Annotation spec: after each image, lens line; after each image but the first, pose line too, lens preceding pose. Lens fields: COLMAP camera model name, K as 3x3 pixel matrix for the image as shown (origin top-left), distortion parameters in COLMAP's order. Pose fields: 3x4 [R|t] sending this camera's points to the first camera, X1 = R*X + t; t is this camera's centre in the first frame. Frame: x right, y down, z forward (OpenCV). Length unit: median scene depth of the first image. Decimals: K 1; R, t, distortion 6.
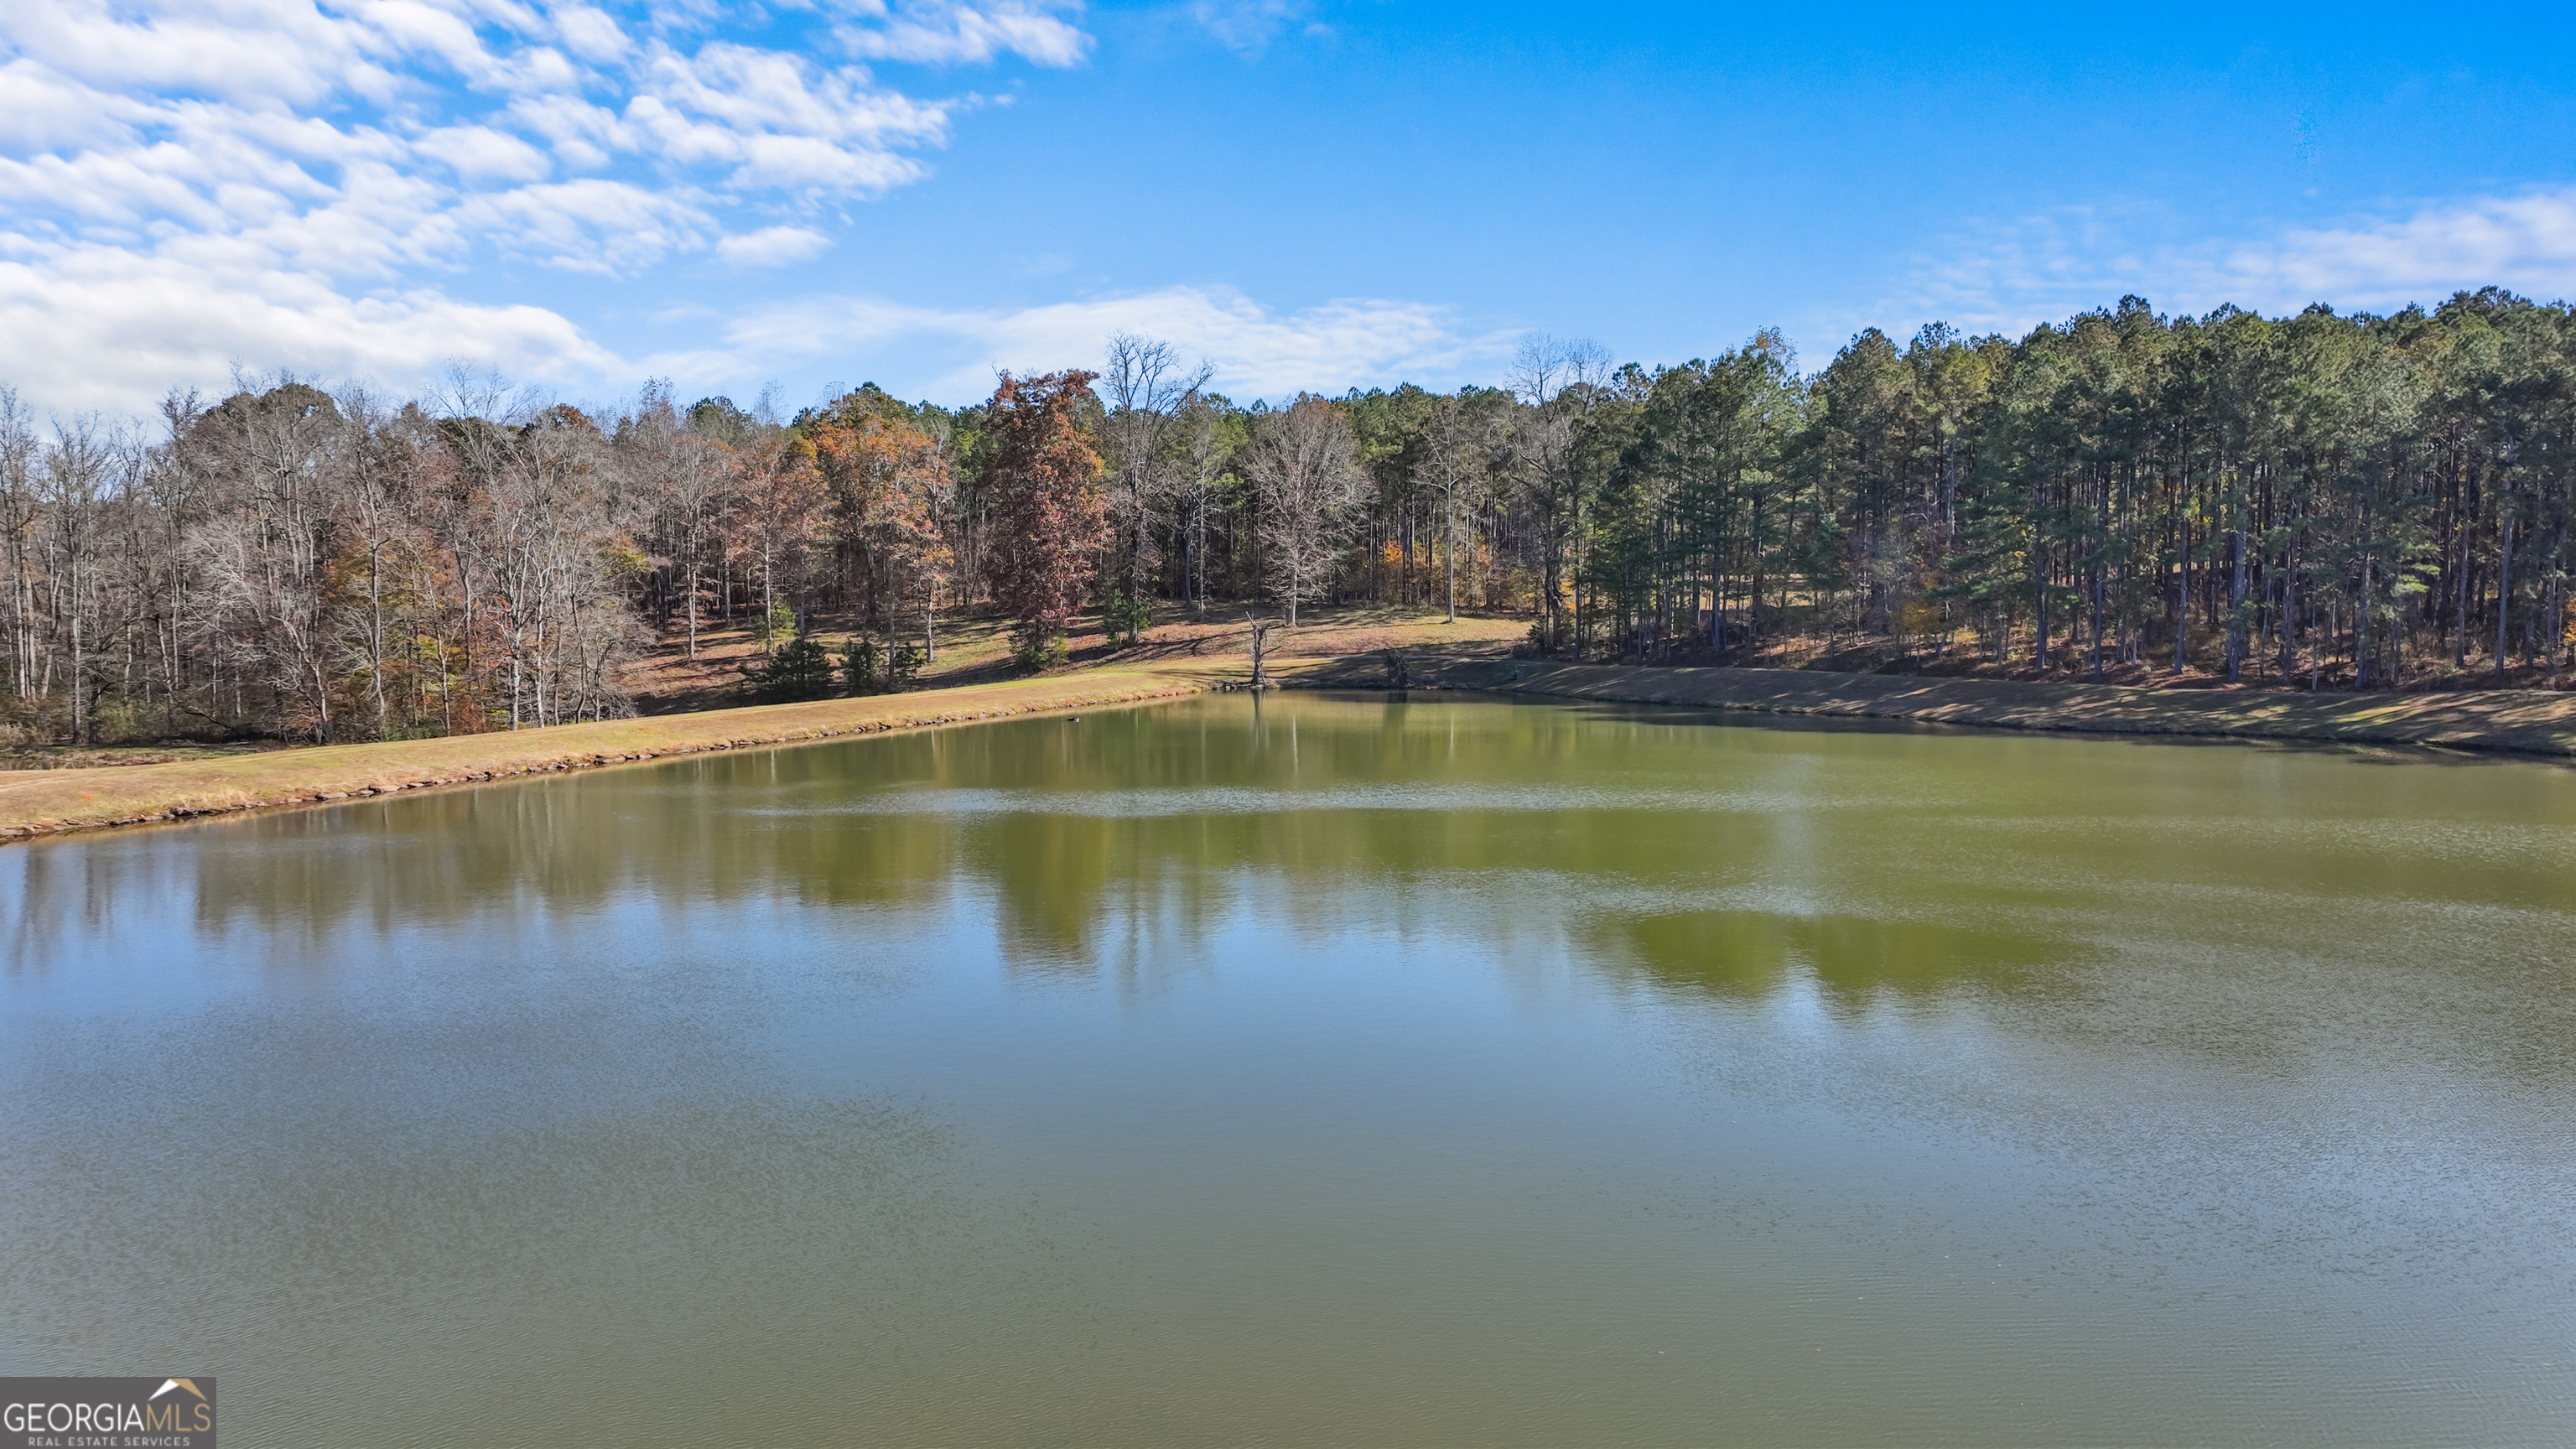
lens RADIAL K [[1806.5, 0, 1288.0], [0, 1806.5, 724.5], [0, 0, 1]] dist [0.016188, 0.003038]
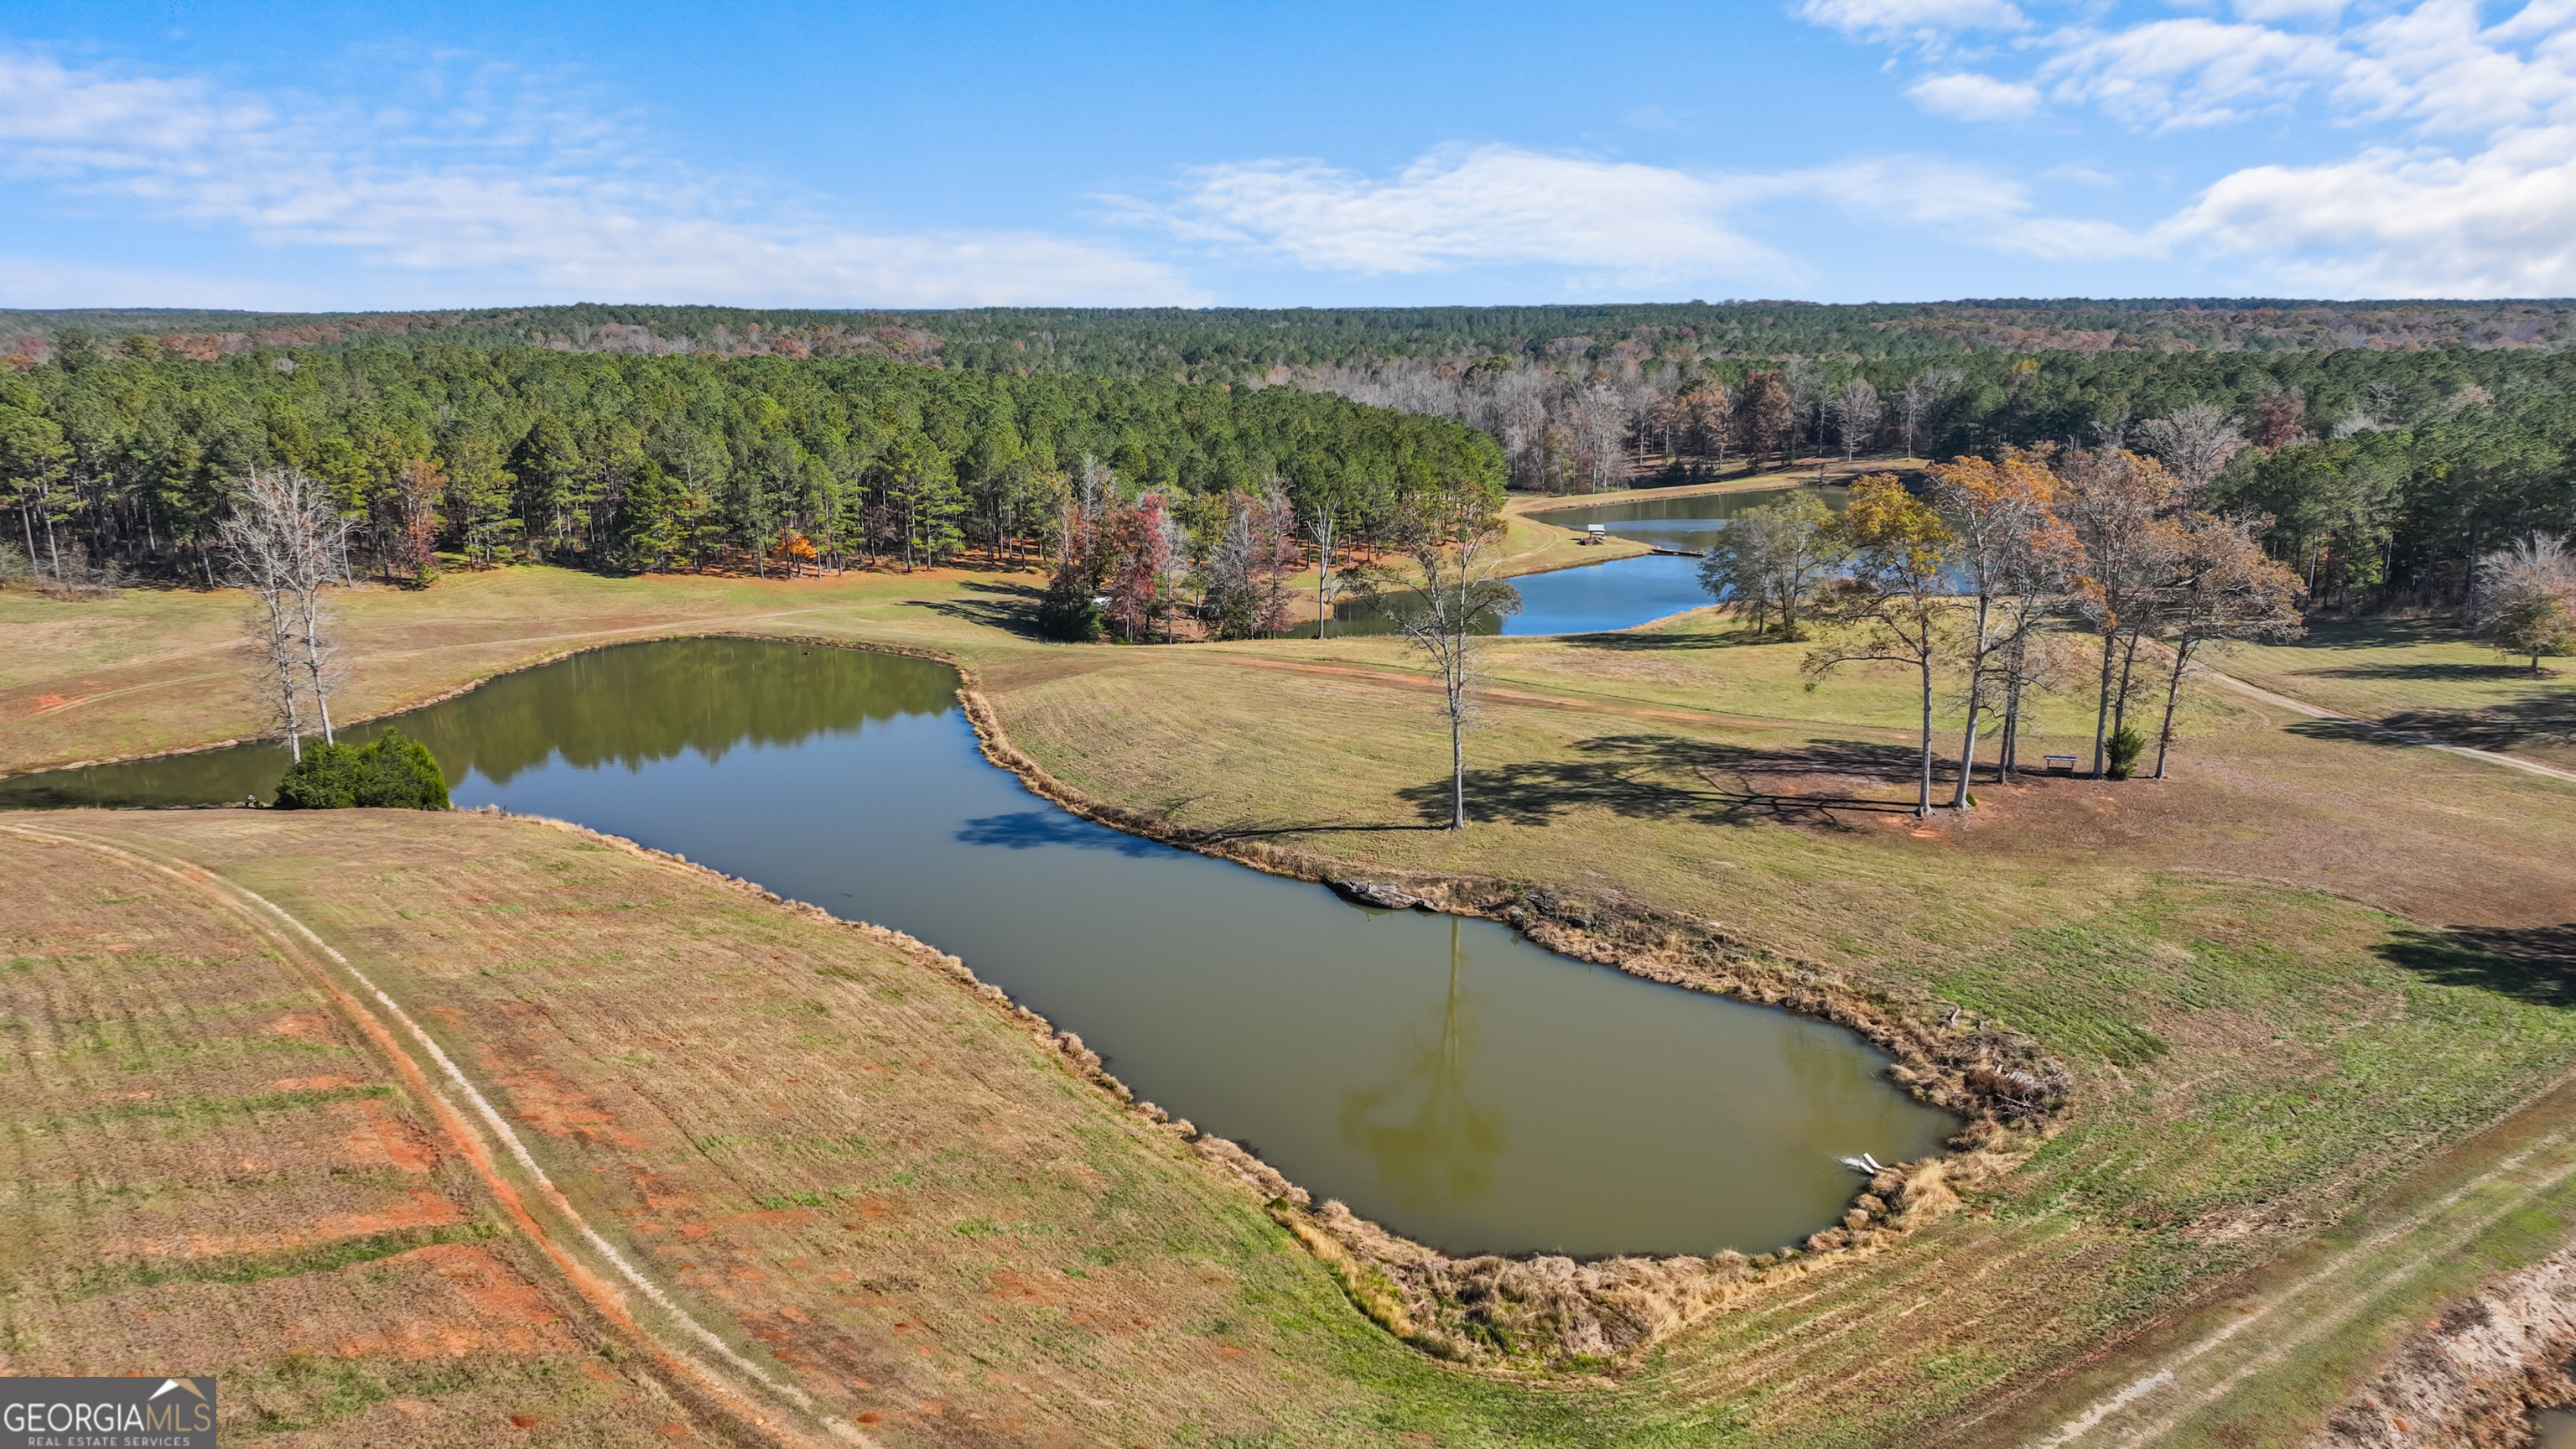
lens RADIAL K [[1826.6, 0, 1288.0], [0, 1826.6, 724.5], [0, 0, 1]] dist [0.005541, 0.009045]
pose [[0.898273, 0.092465, -0.429599, 0.511710], [-0.030913, 0.988486, 0.148121, -0.045353], [0.438348, -0.119773, 0.890789, -2.108847]]
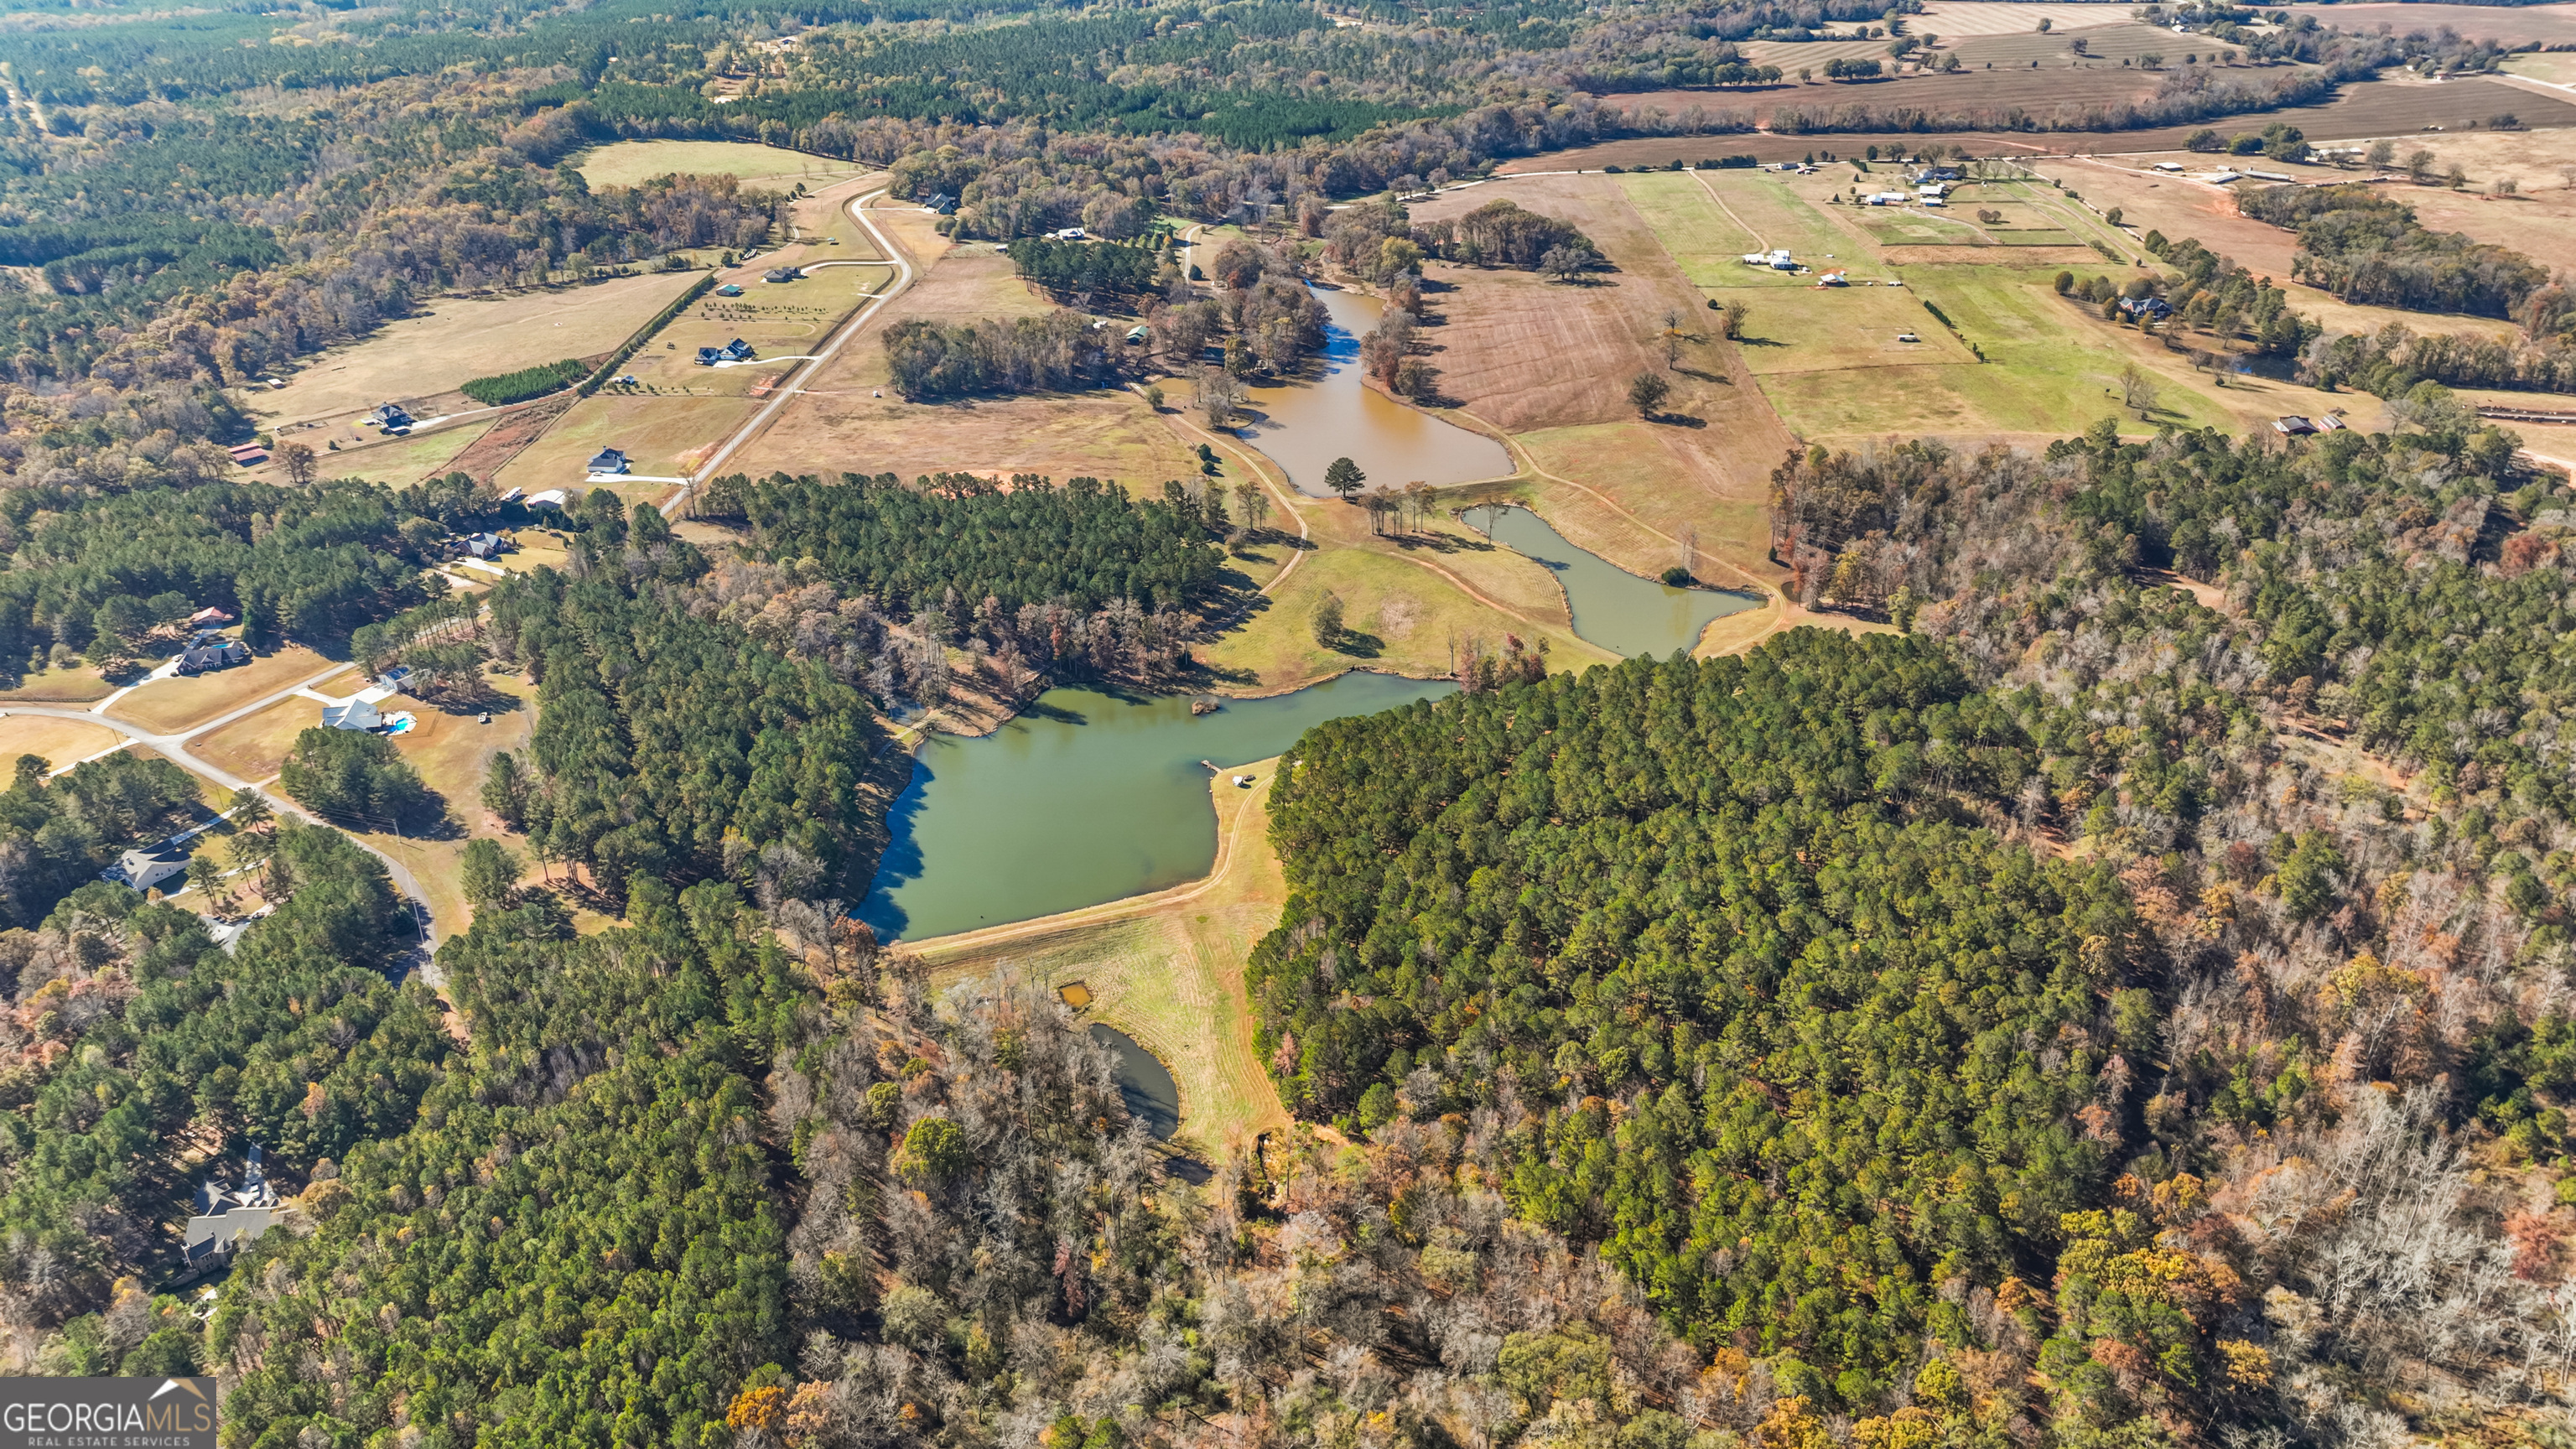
lens RADIAL K [[1826.6, 0, 1288.0], [0, 1826.6, 724.5], [0, 0, 1]] dist [0.005541, 0.009045]
pose [[-0.740370, -0.326321, 0.587679, -2.490966], [0.064641, 0.835648, 0.545448, -2.275337], [-0.669085, 0.441821, -0.597595, 2.263372]]
